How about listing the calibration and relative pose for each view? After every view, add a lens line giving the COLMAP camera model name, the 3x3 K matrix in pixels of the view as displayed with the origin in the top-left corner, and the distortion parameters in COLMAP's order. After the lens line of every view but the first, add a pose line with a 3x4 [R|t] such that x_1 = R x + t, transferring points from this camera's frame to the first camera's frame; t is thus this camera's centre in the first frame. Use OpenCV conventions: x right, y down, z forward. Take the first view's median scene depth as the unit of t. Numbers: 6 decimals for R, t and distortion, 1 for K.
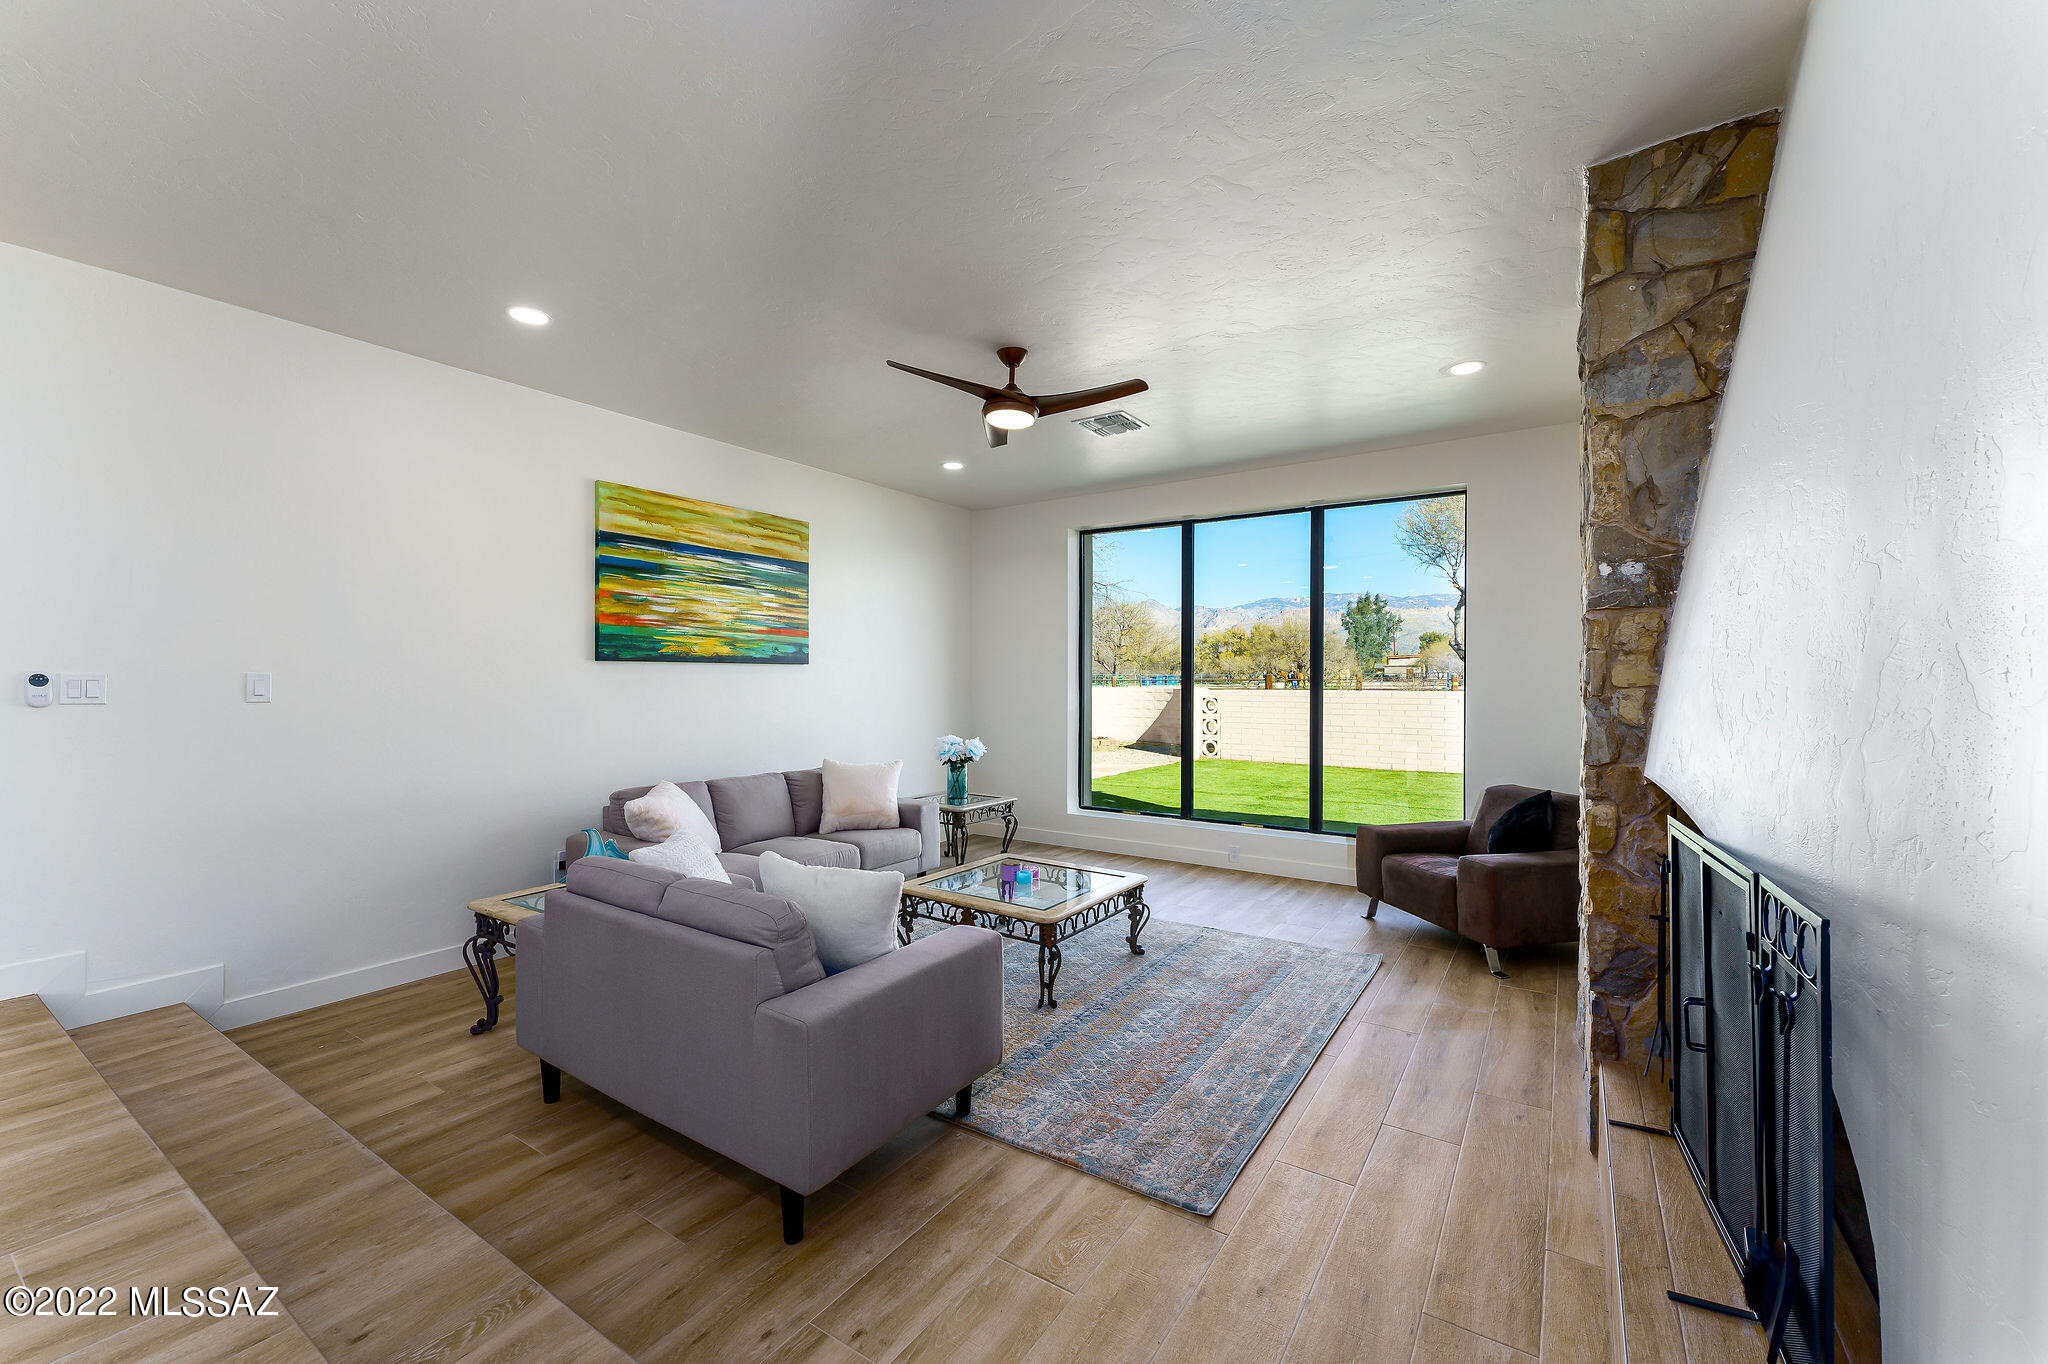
lens RADIAL K [[820.6, 0, 1033.1], [0, 820.6, 685.4], [0, 0, 1]] dist [-0.000158, 0.000292]
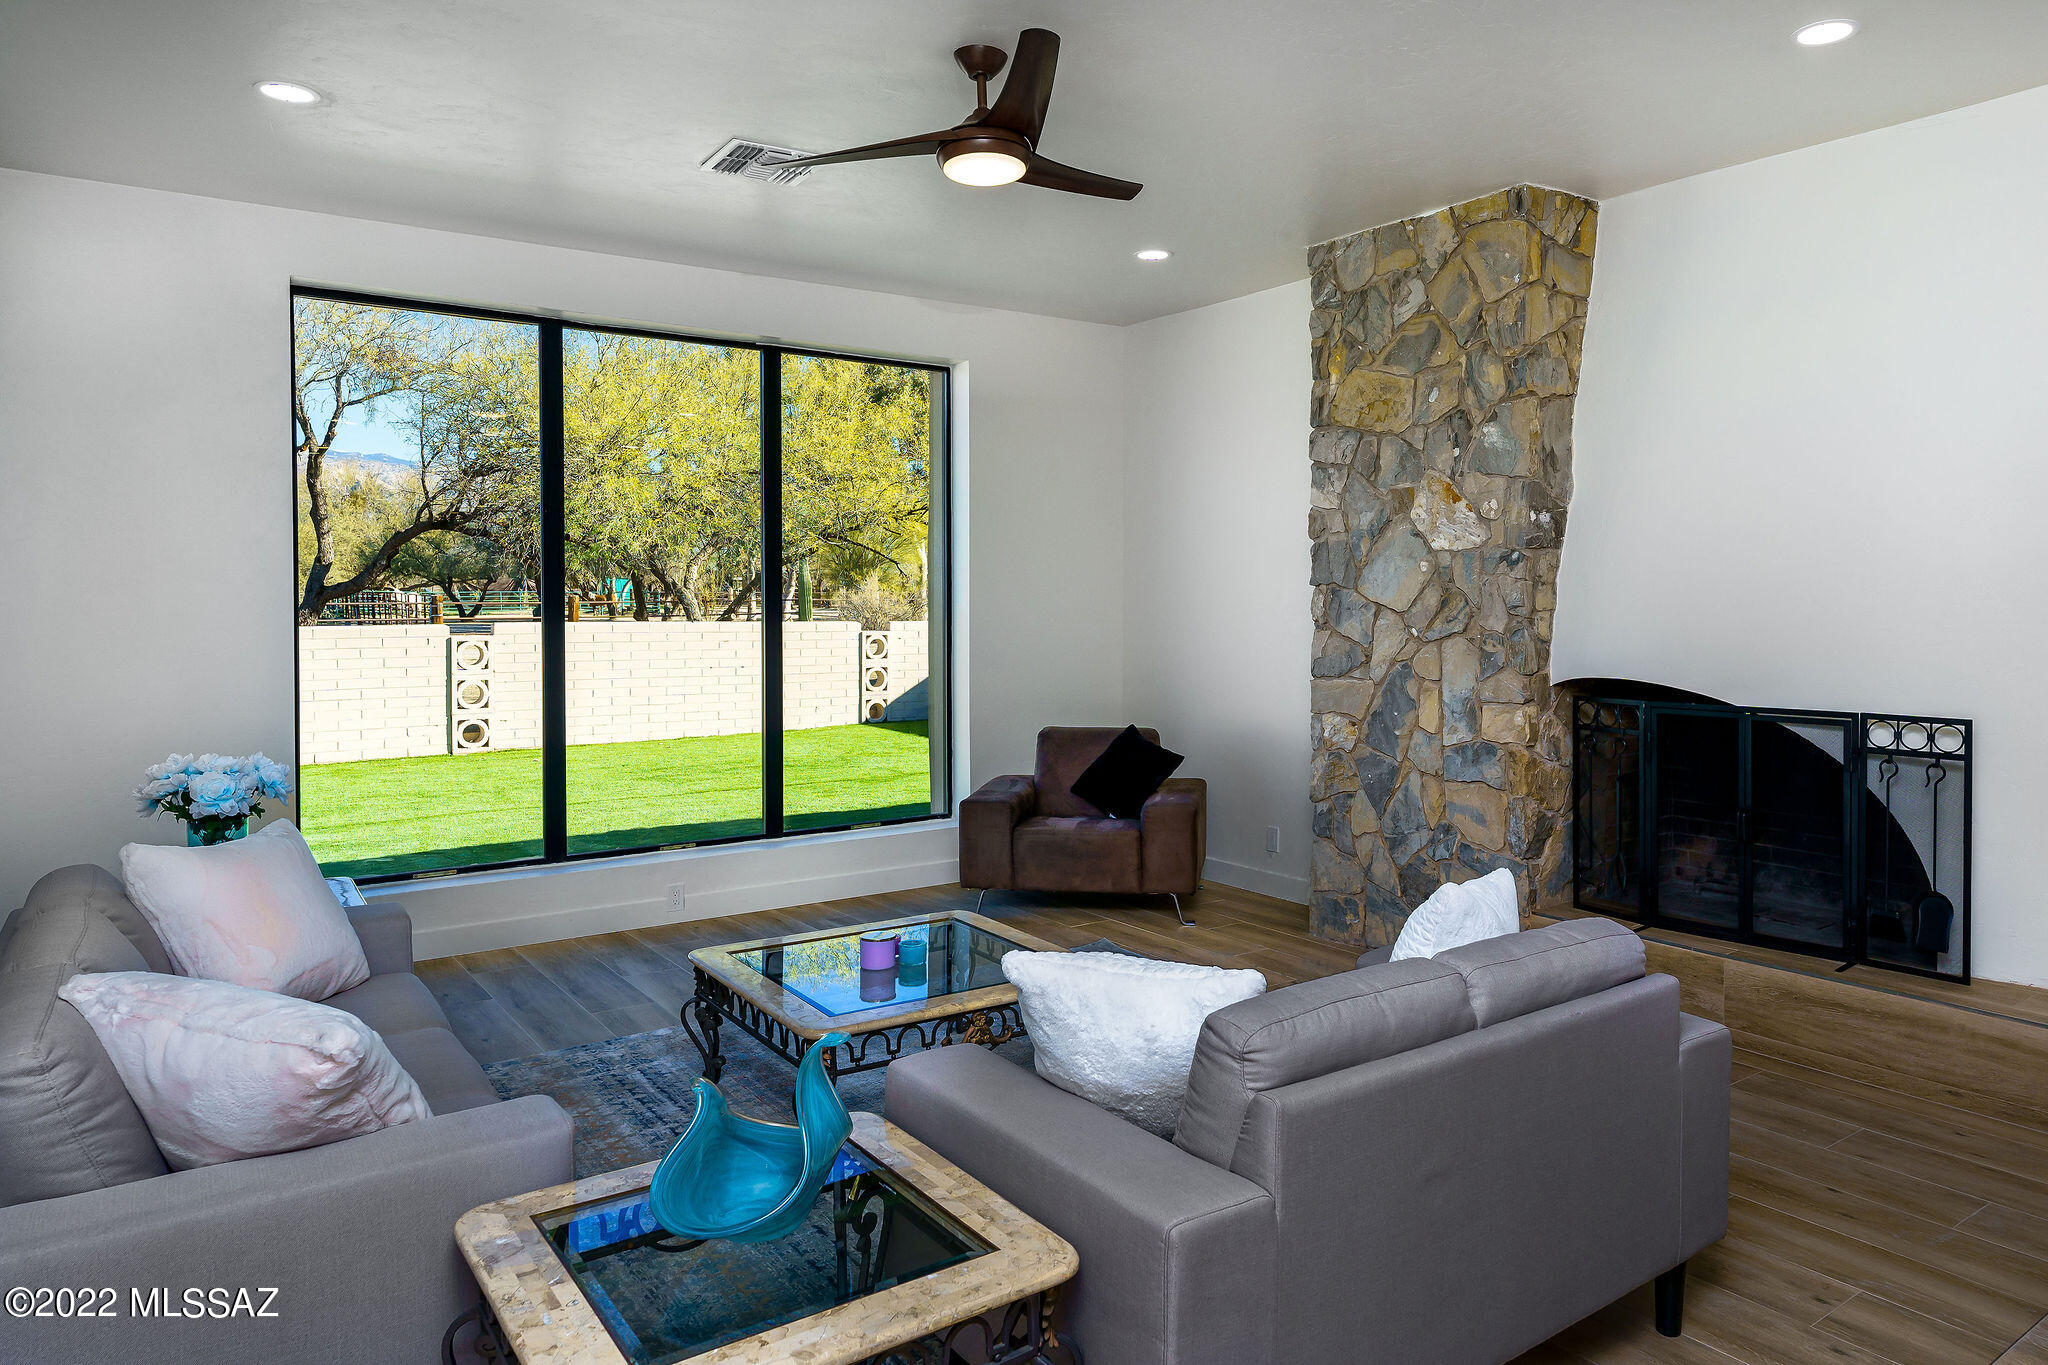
lens RADIAL K [[1324.7, 0, 1107.0], [0, 1324.7, 619.9], [0, 0, 1]] dist [0.011206, 0.002056]
pose [[0.335608, -0.019032, 0.941809, -0.916684], [0.010781, 0.999808, 0.016362, -0.015771], [-0.941940, 0.004663, 0.335749, 0.609075]]
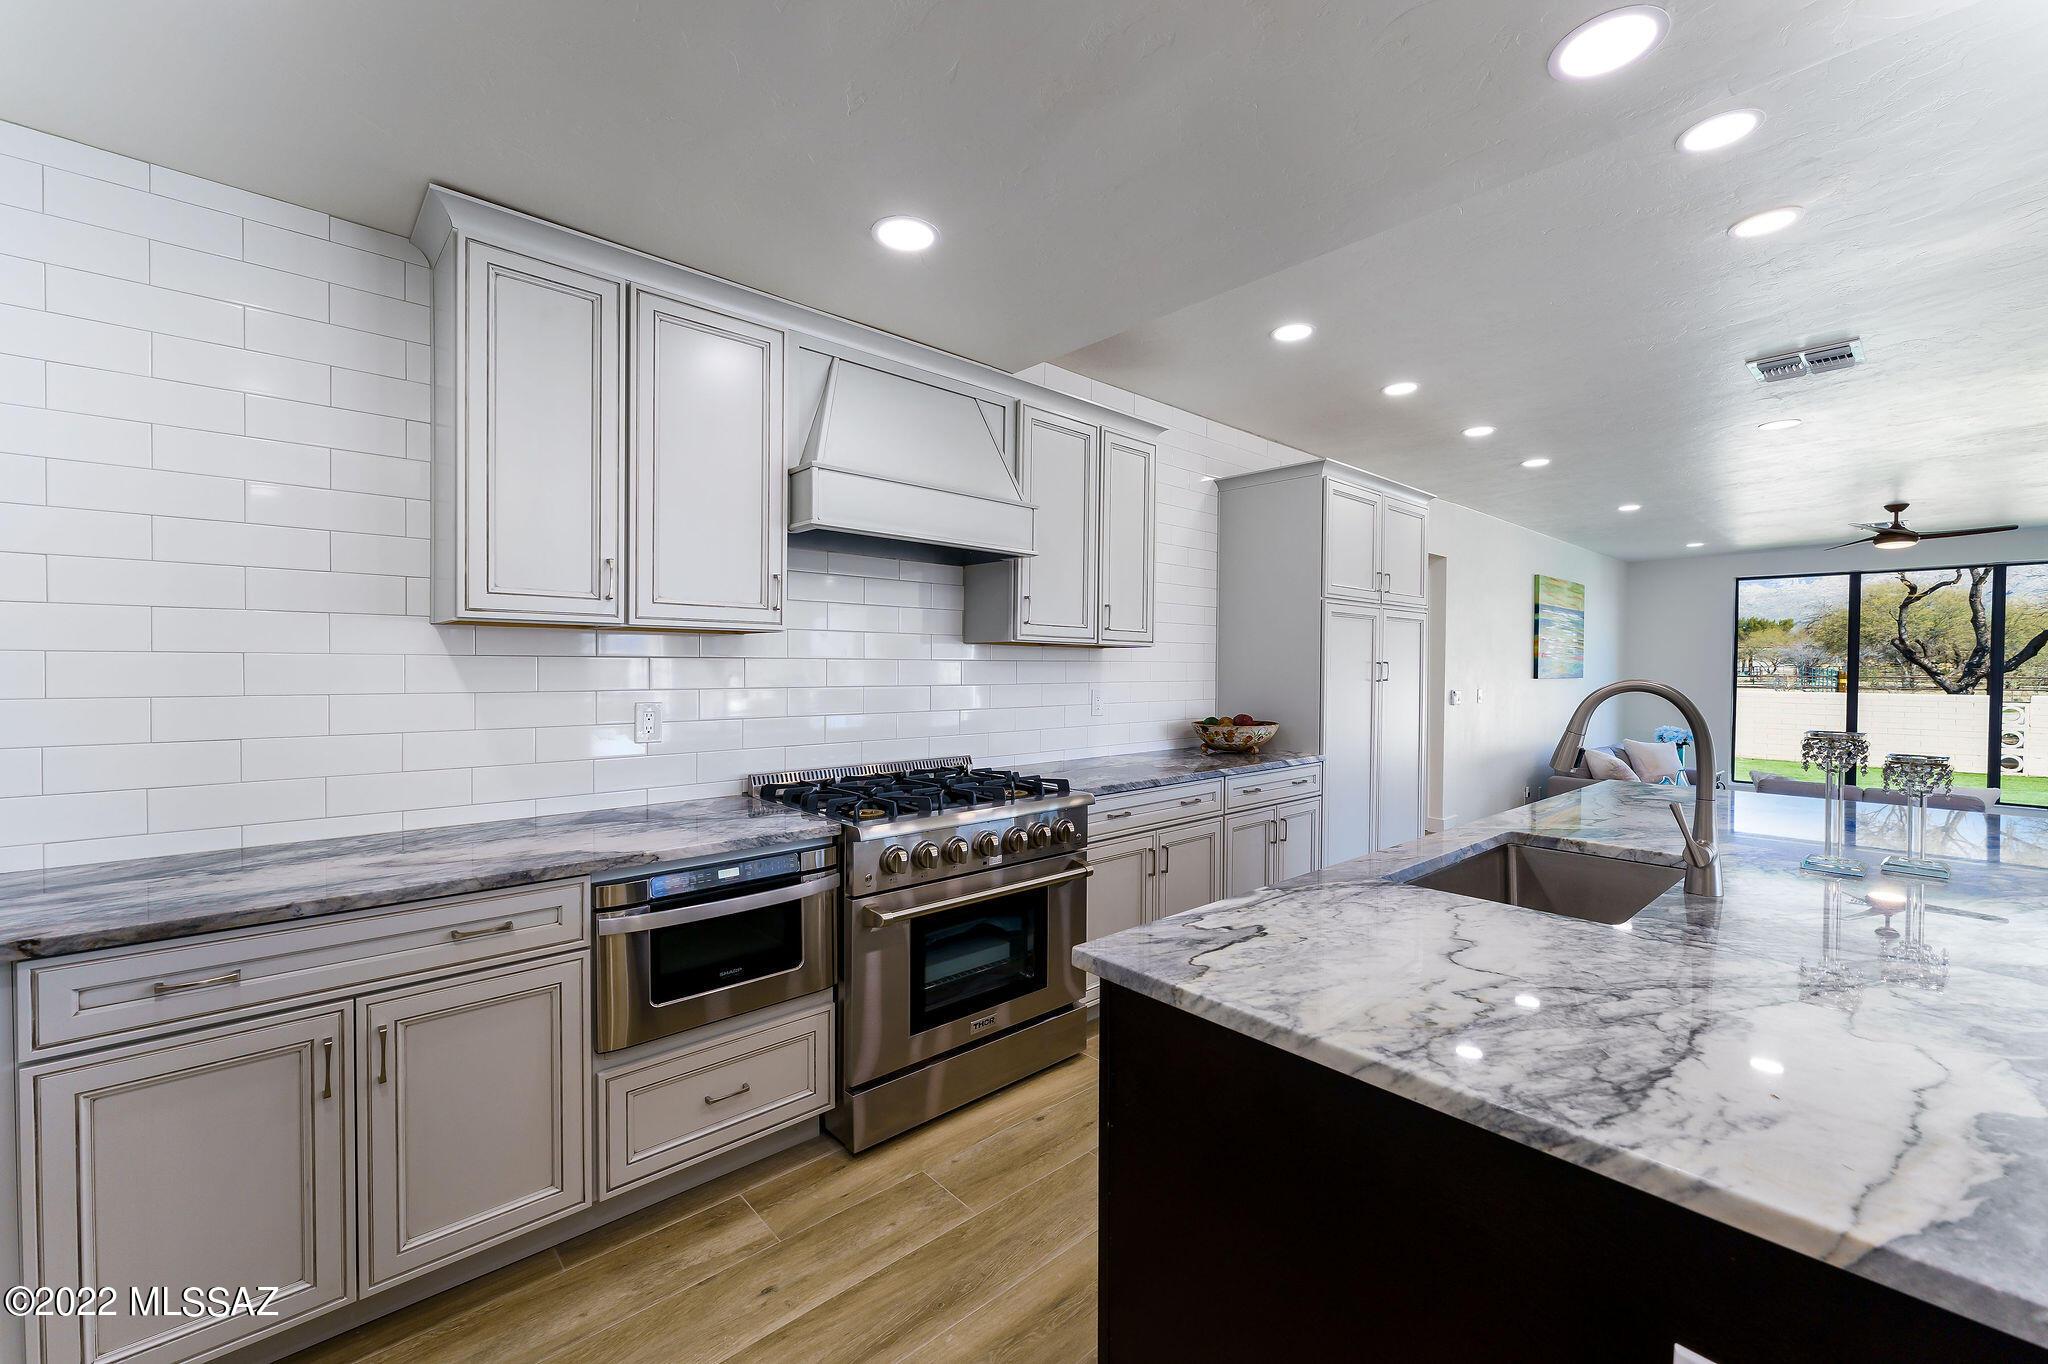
lens RADIAL K [[820.6, 0, 1010.0], [0, 820.6, 684.0], [0, 0, 1]] dist [-0.000158, 0.000292]
pose [[0.964323, 0.008189, -0.264603, -1.379876], [-0.004371, 0.999878, 0.015016, -0.050717], [0.264694, -0.013324, 0.964240, -1.171745]]
